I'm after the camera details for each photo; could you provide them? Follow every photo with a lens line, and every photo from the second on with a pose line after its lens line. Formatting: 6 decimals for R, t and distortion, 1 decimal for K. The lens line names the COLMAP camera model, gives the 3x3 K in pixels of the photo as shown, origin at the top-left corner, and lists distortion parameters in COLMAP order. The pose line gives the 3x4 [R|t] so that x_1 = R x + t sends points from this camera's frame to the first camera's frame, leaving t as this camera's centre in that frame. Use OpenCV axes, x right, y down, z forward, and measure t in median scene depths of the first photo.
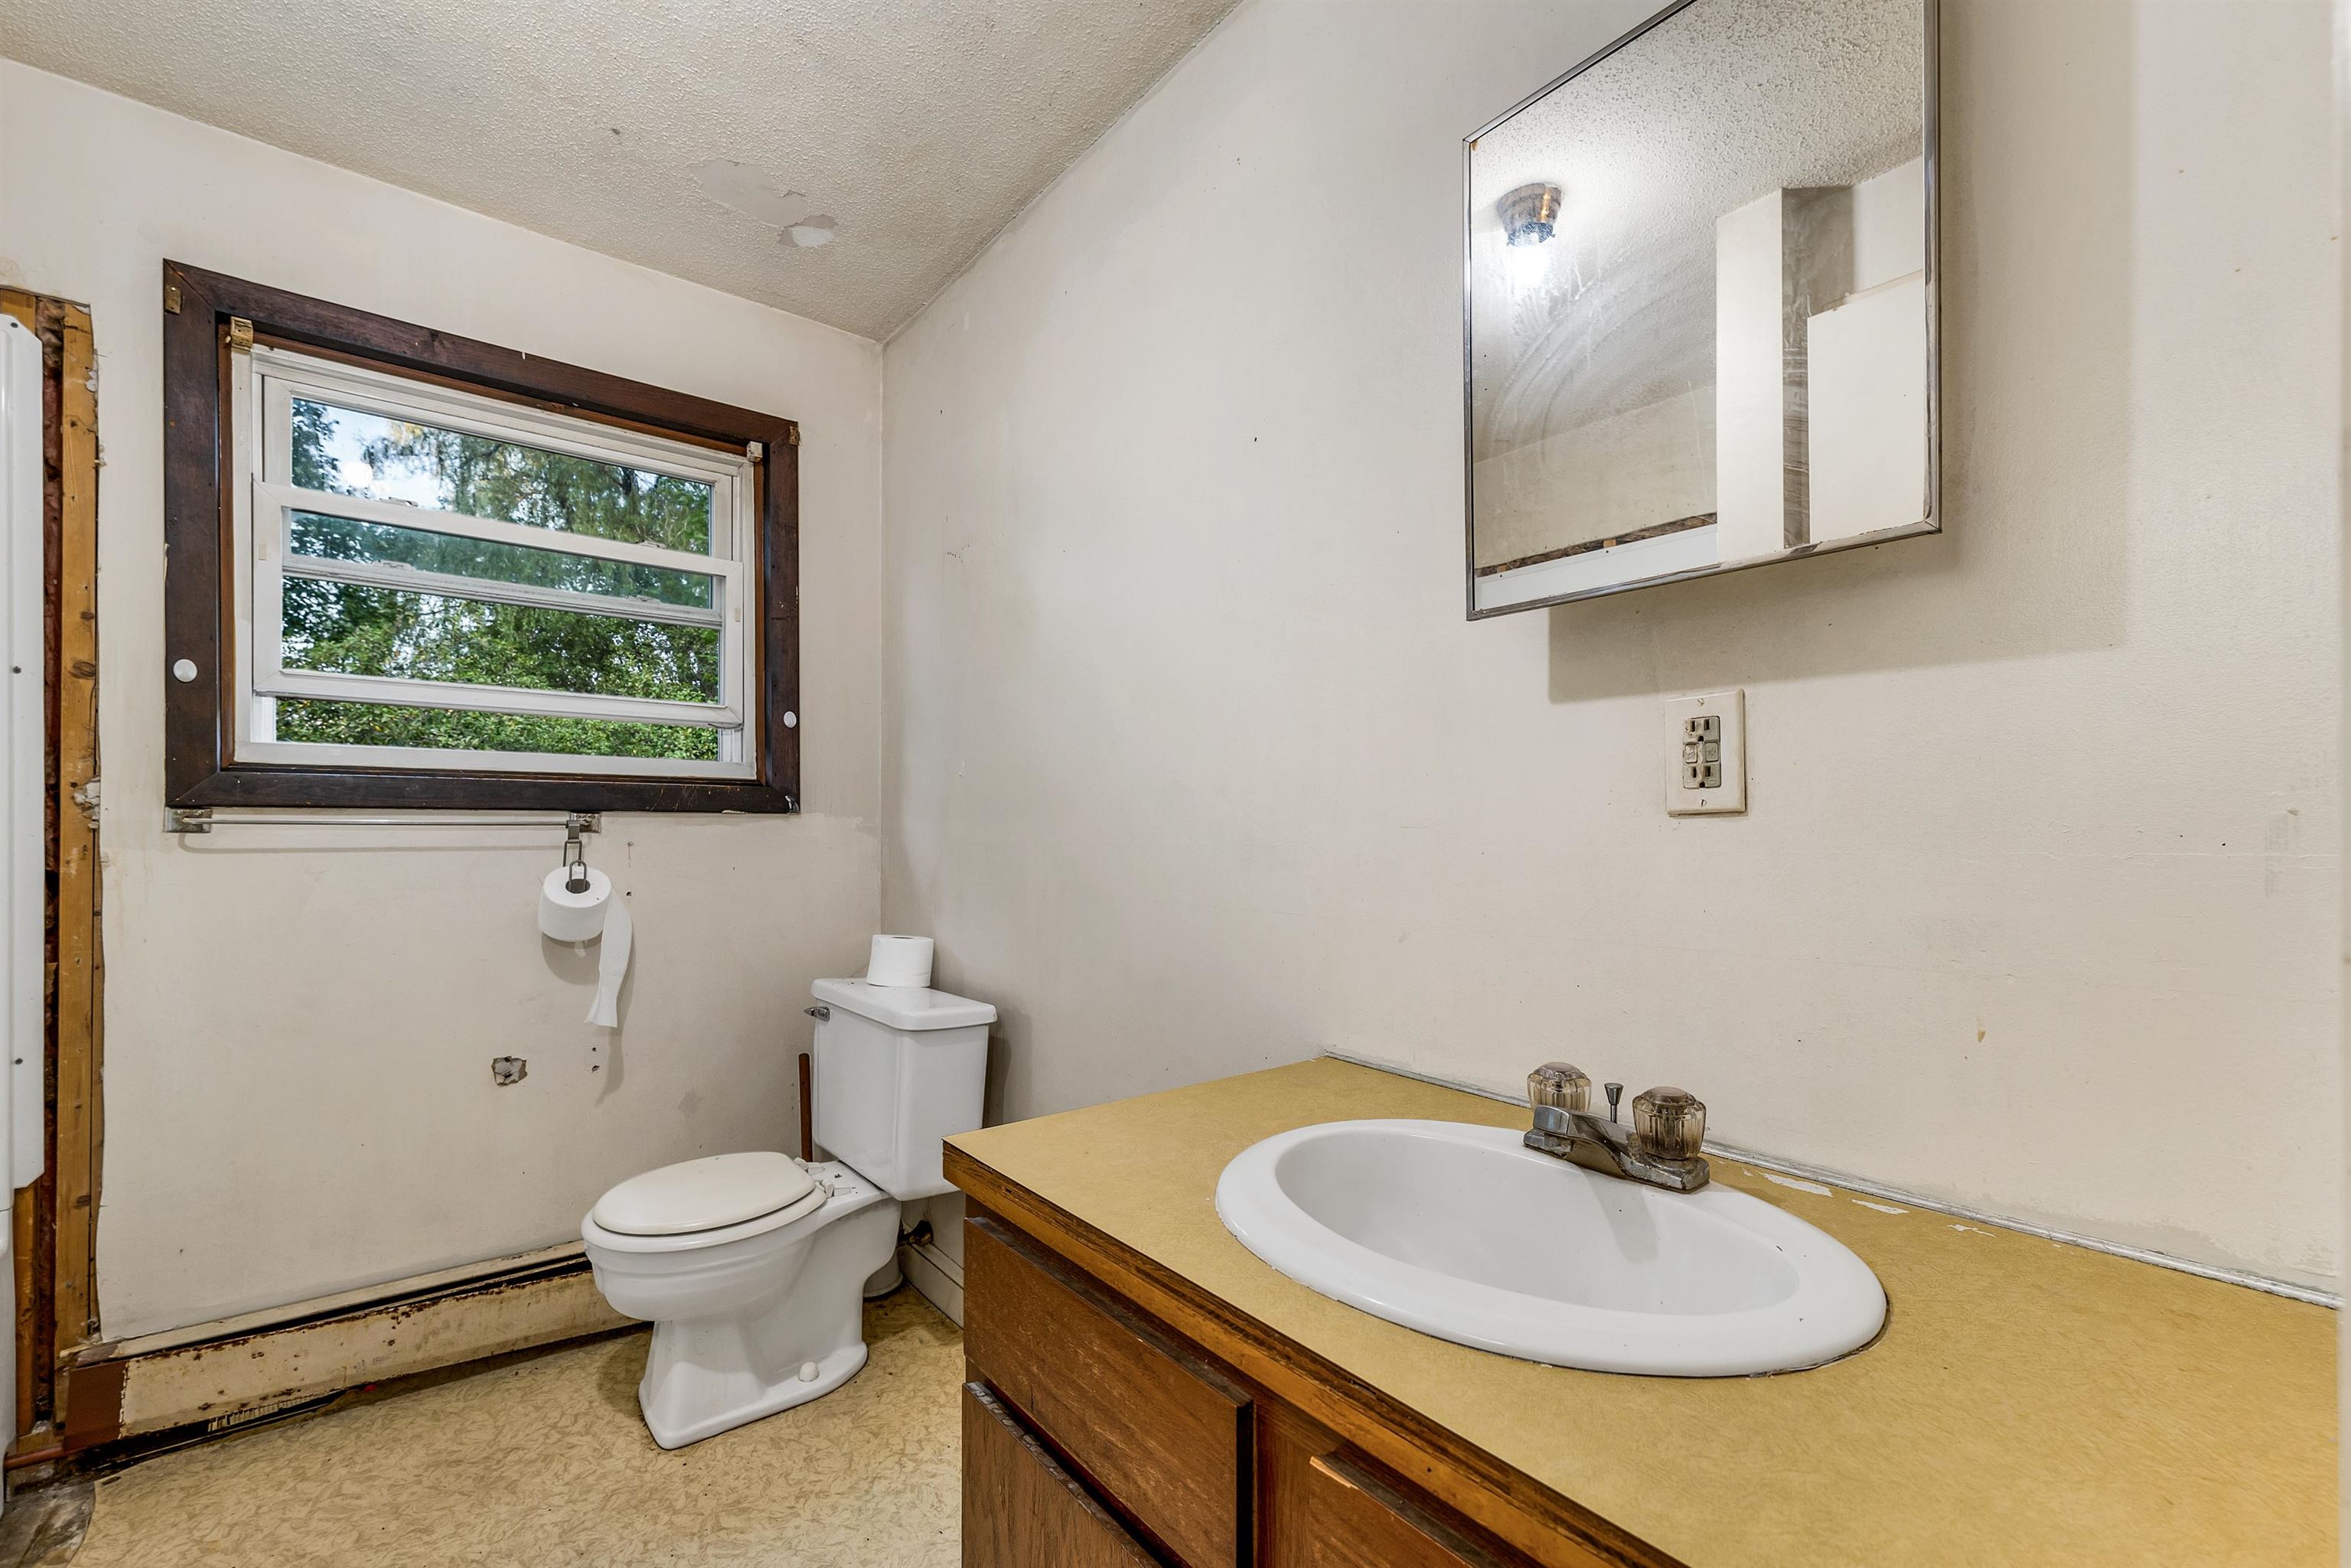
lens RADIAL K [[979.0, 0, 1154.5], [0, 979.0, 819.1], [0, 0, 1]] dist [0.001444, -0.000442]
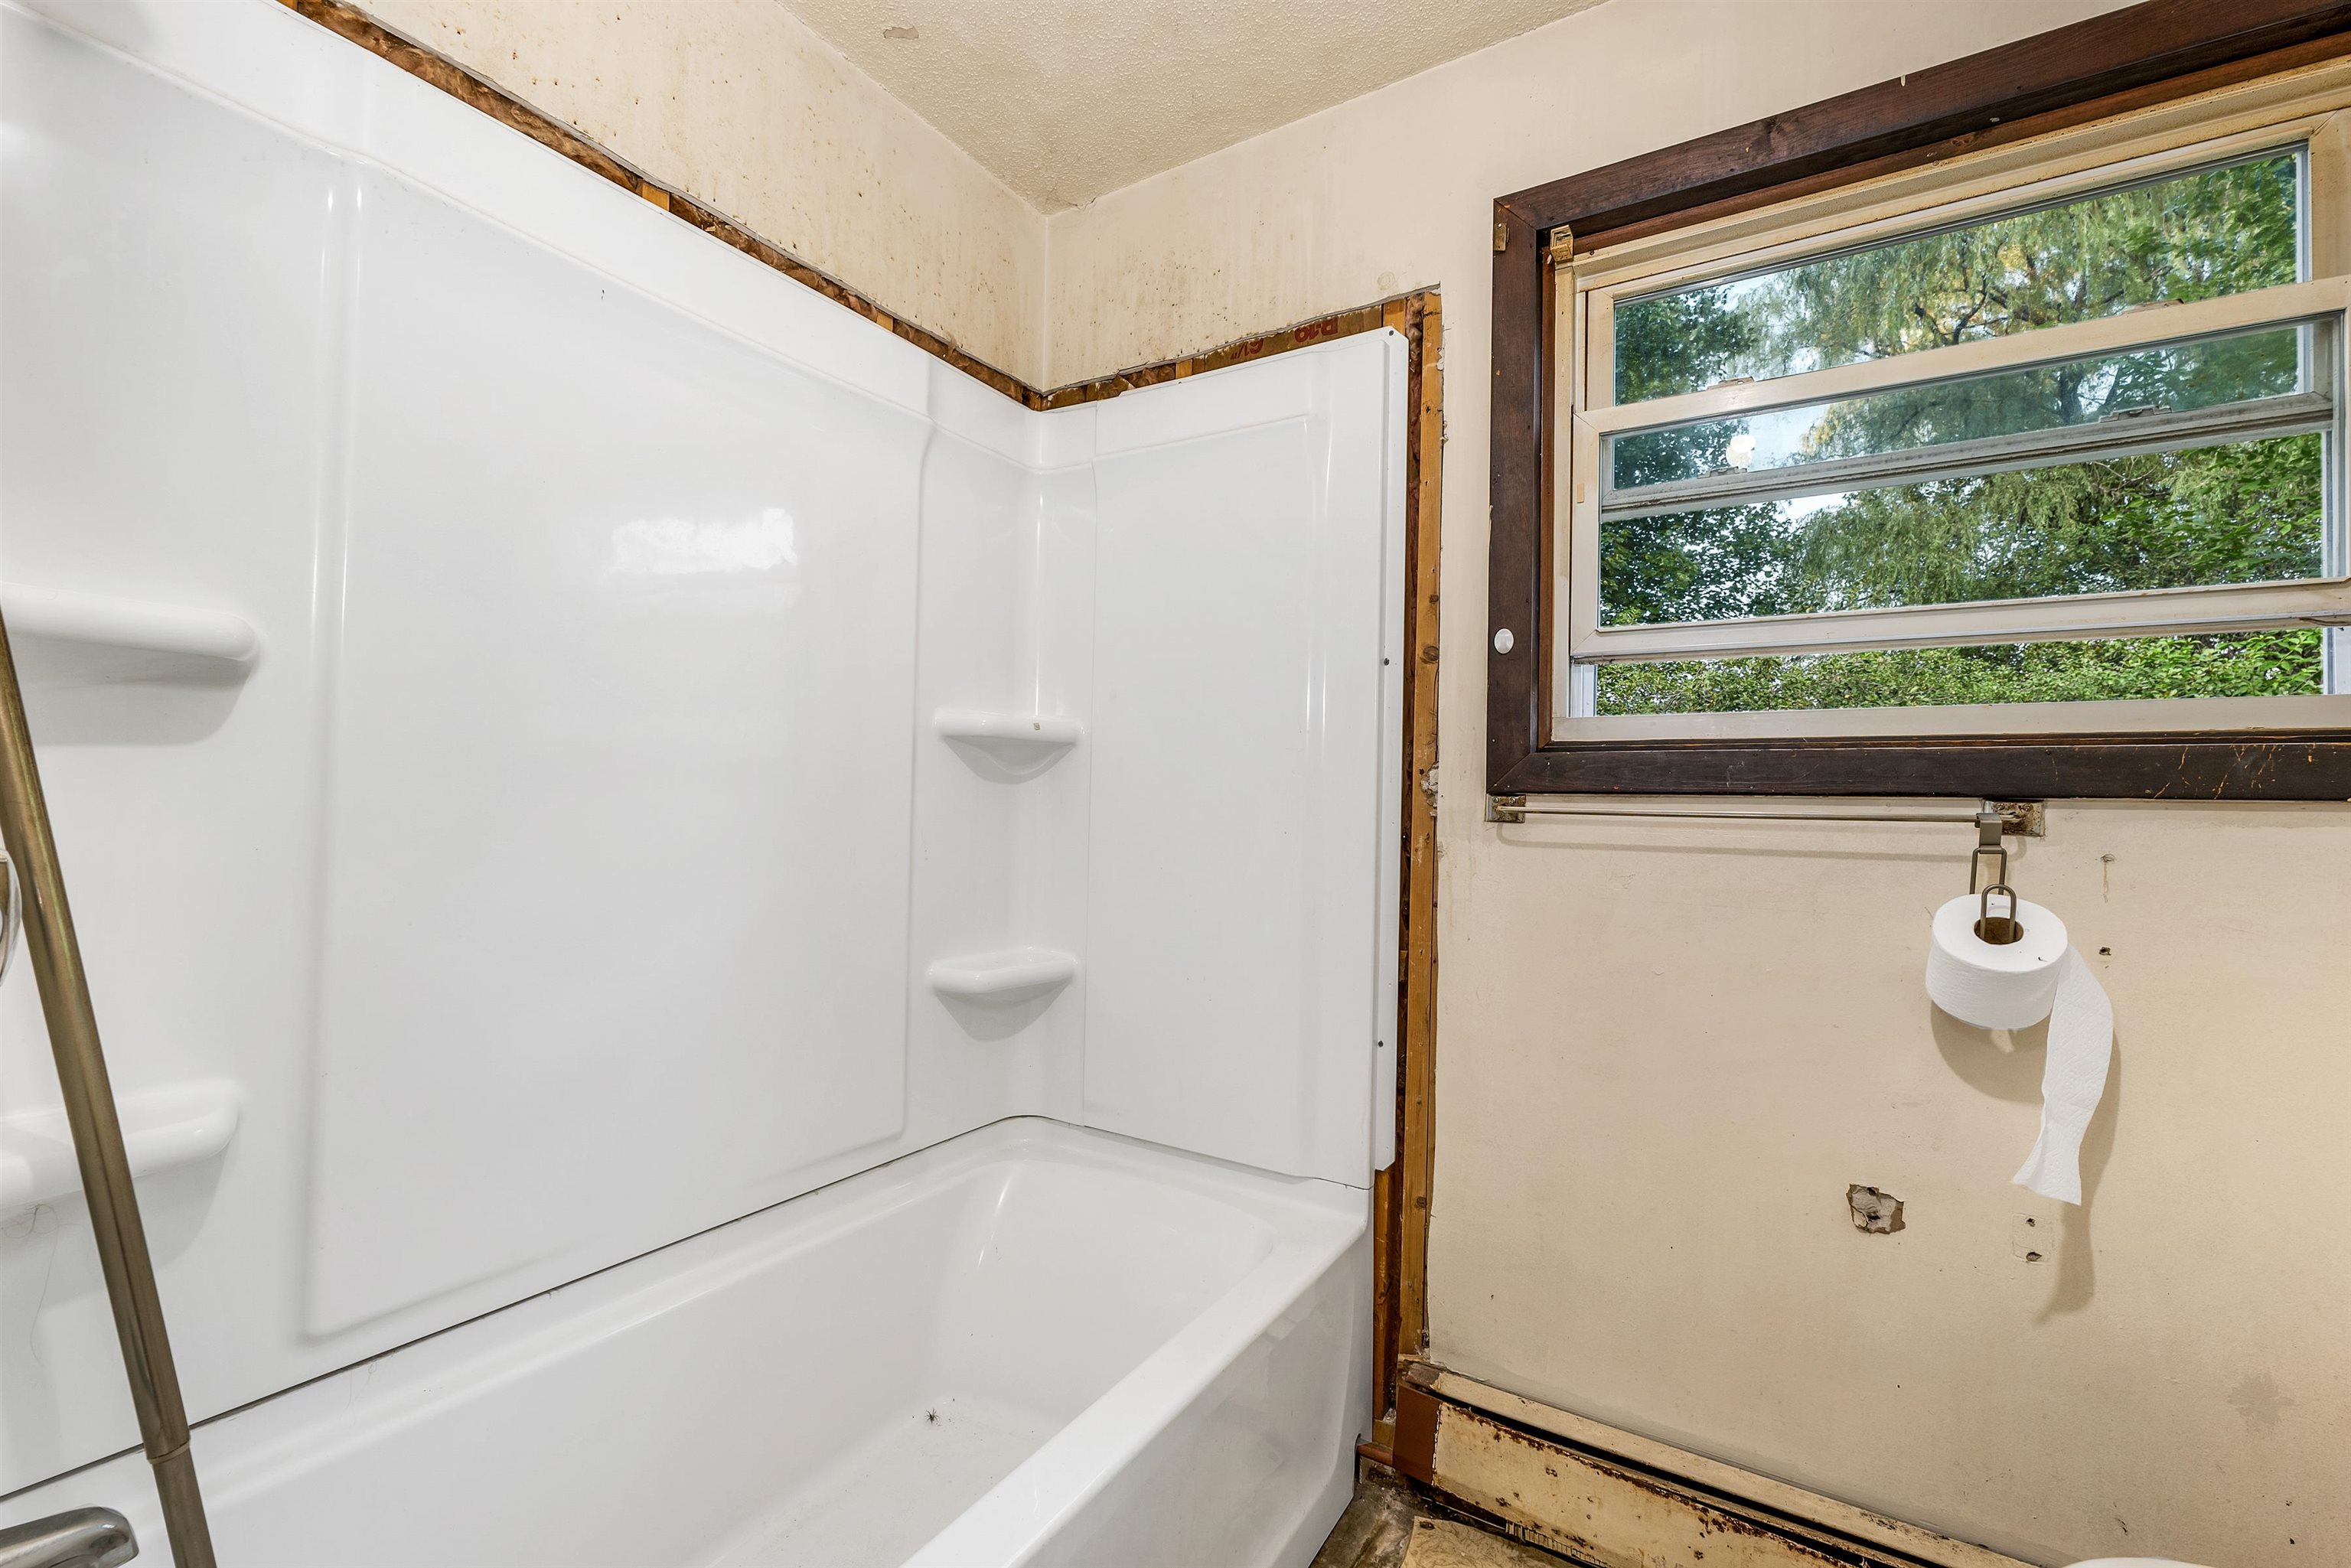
lens RADIAL K [[979.0, 0, 1175.1], [0, 979.0, 795.6], [0, 0, 1]] dist [0.001444, -0.000442]
pose [[0.332994, -0.006345, -0.942908, -0.241326], [-0.010023, 0.999897, -0.010268, 0.001371], [0.942876, 0.012870, 0.332896, 0.410442]]
